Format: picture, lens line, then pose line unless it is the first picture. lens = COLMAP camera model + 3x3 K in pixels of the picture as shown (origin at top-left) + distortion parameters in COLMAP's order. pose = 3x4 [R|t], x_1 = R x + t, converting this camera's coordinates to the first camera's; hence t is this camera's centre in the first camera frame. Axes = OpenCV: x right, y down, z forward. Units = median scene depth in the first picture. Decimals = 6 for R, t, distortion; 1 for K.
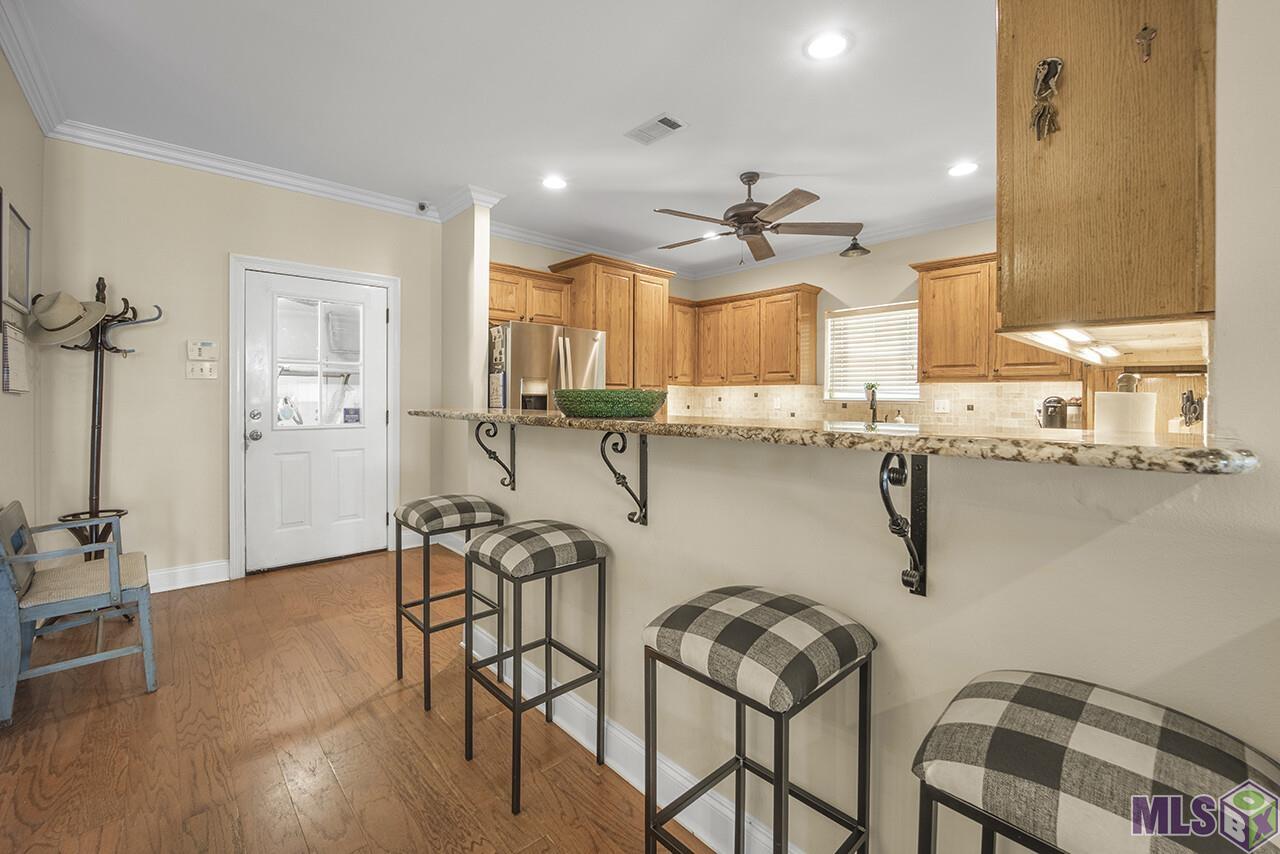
lens RADIAL K [[542.5, 0, 634.3], [0, 542.5, 411.0], [0, 0, 1]] dist [-0.002017, -0.000303]
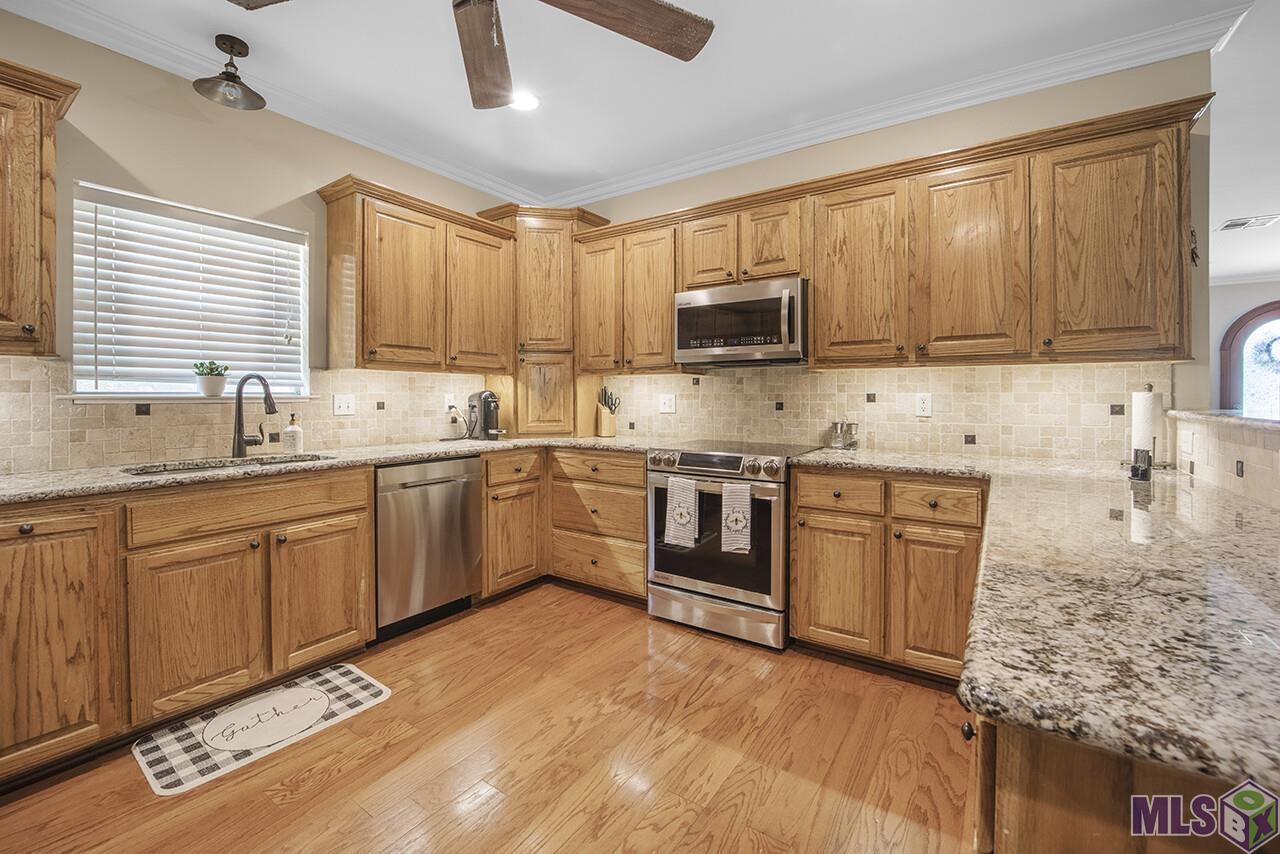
lens RADIAL K [[542.5, 0, 634.3], [0, 542.5, 411.0], [0, 0, 1]] dist [-0.002017, -0.000303]
pose [[-0.202532, -0.033711, 0.978695, -0.092963], [0.021766, 0.999005, 0.038914, -0.011620], [-0.979034, 0.029184, -0.201597, 0.470279]]
